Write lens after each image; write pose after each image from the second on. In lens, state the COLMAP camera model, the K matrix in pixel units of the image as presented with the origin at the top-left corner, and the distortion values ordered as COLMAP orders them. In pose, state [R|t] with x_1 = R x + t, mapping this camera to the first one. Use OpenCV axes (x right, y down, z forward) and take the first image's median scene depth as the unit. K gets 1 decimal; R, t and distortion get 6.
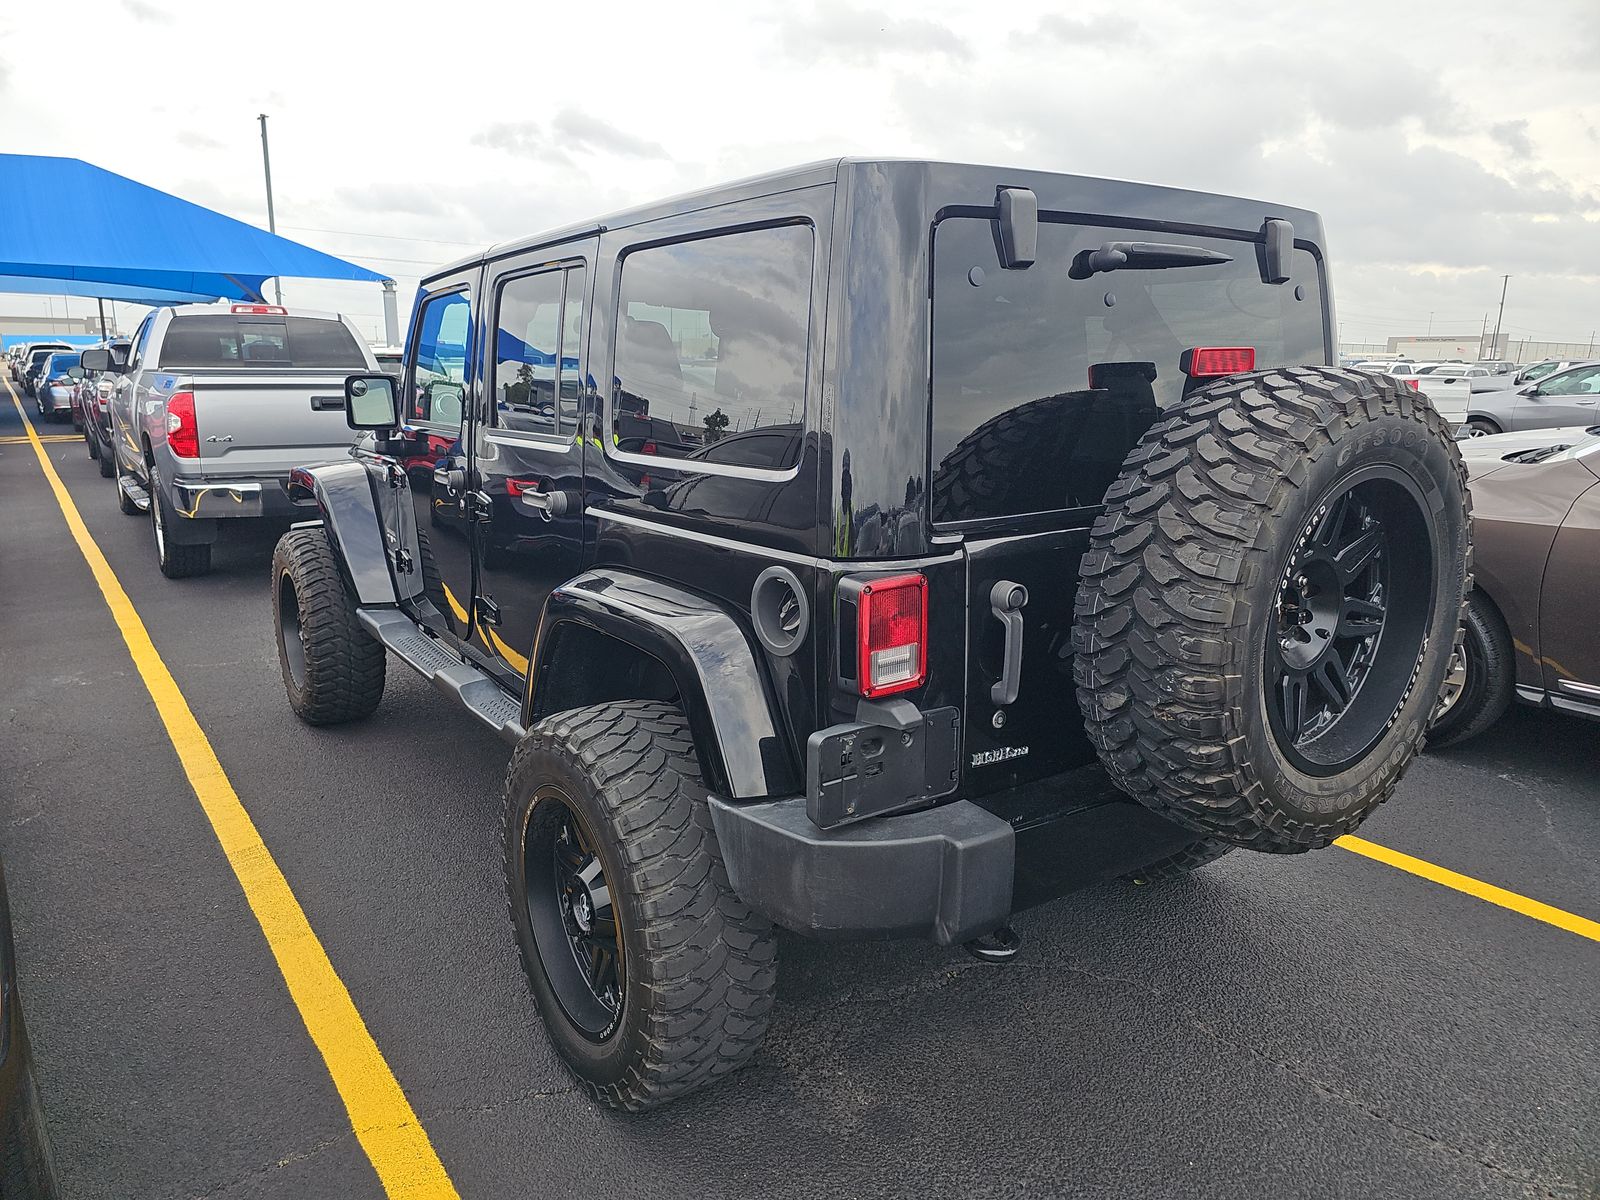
lens RADIAL K [[1069.7, 0, 804.8], [0, 1069.7, 600.6], [0, 0, 1]] dist [0.031141, -0.029127]
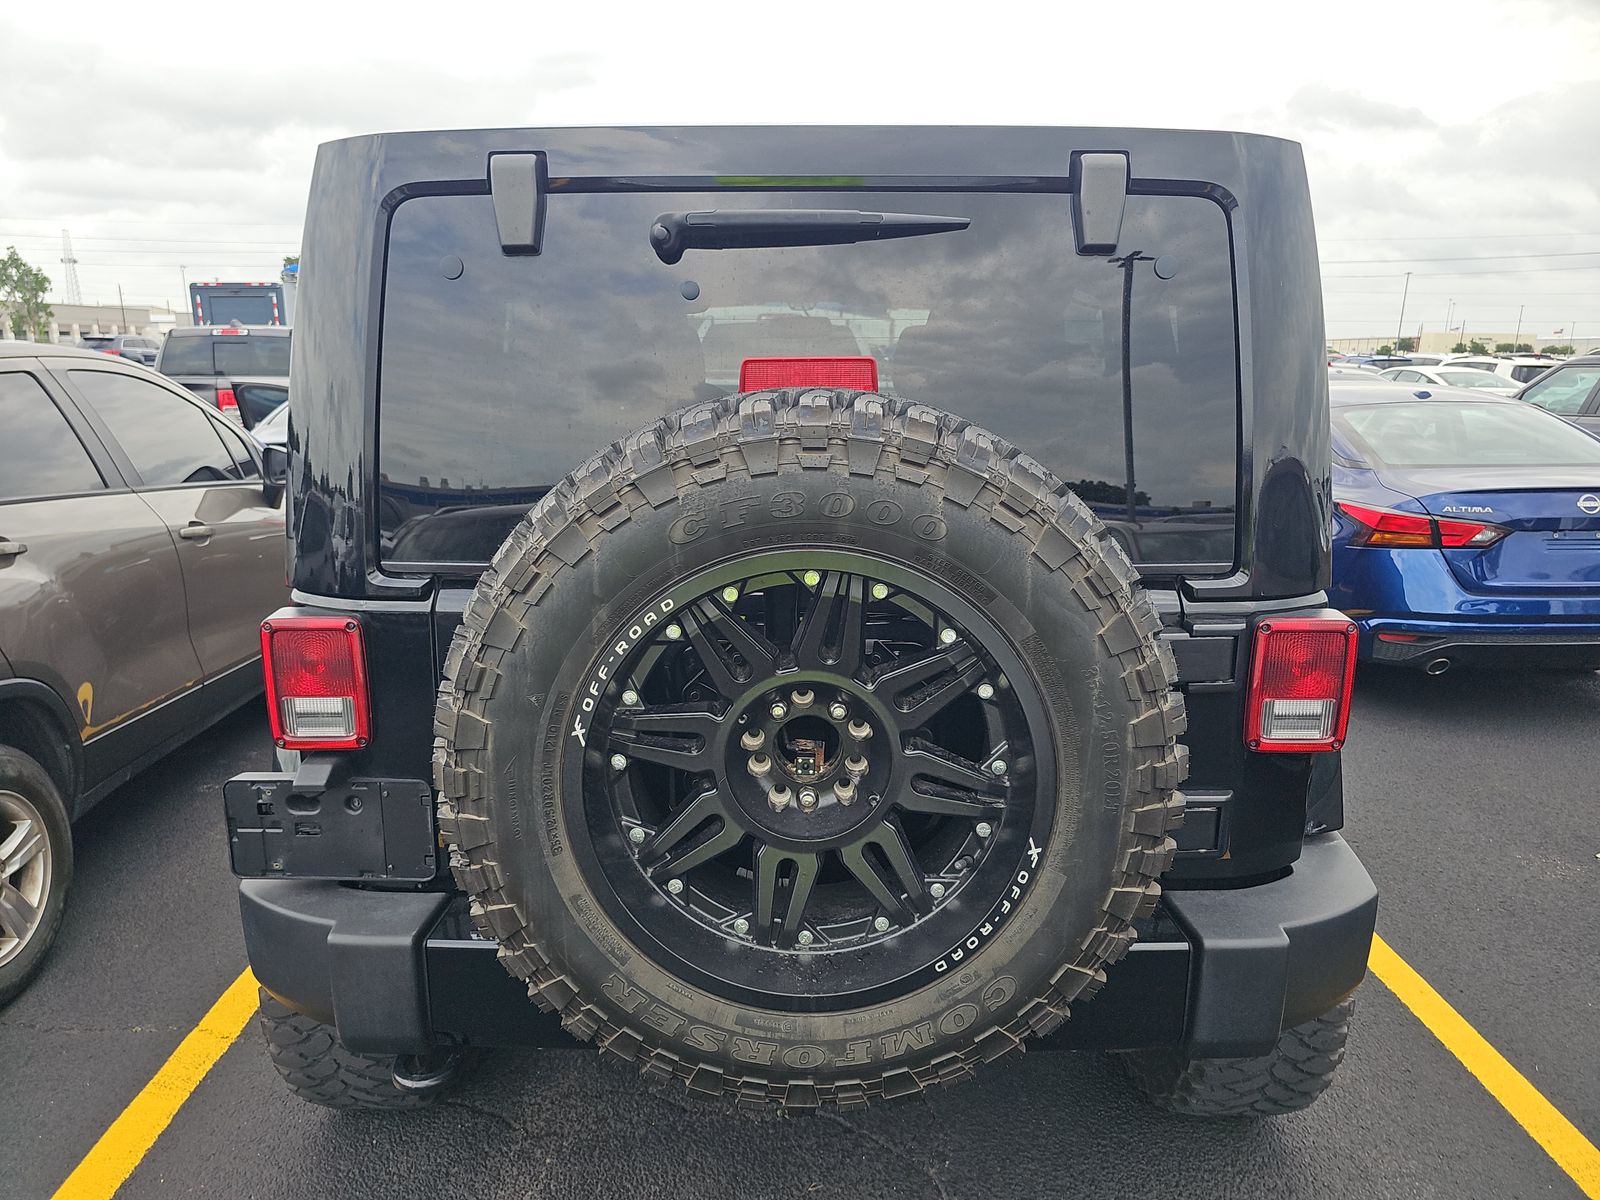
lens RADIAL K [[1069.7, 0, 793.2], [0, 1069.7, 611.9], [0, 0, 1]] dist [0.031141, -0.029127]
pose [[0.811809, 0.130511, -0.569151, 0.842947], [-0.132030, 0.990486, 0.038806, -0.106384], [0.568801, 0.043642, 0.821317, 0.456870]]
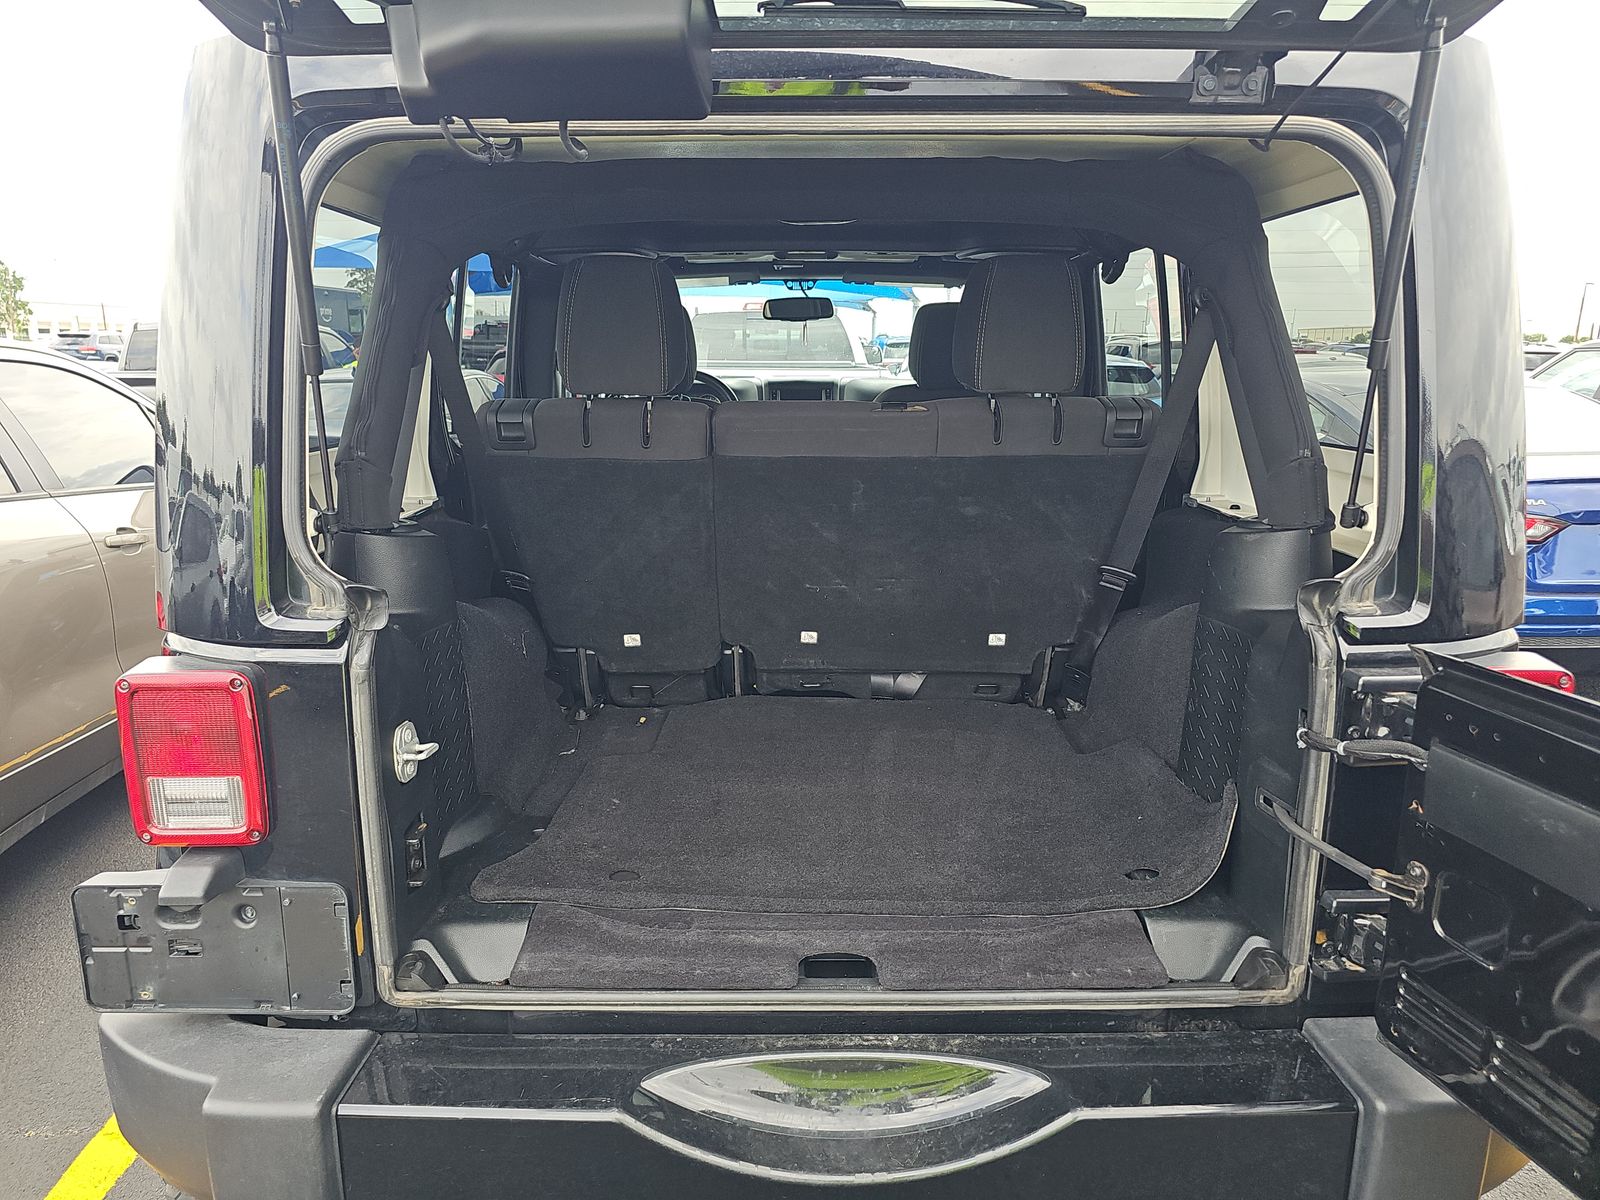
lens RADIAL K [[1069.7, 0, 801.4], [0, 1069.7, 583.0], [0, 0, 1]] dist [0.031141, -0.029127]
pose [[0.824867, 0.111387, -0.554245, 0.708105], [-0.123049, 0.992267, 0.016286, -0.126289], [0.551773, 0.054765, 0.832194, 0.599280]]
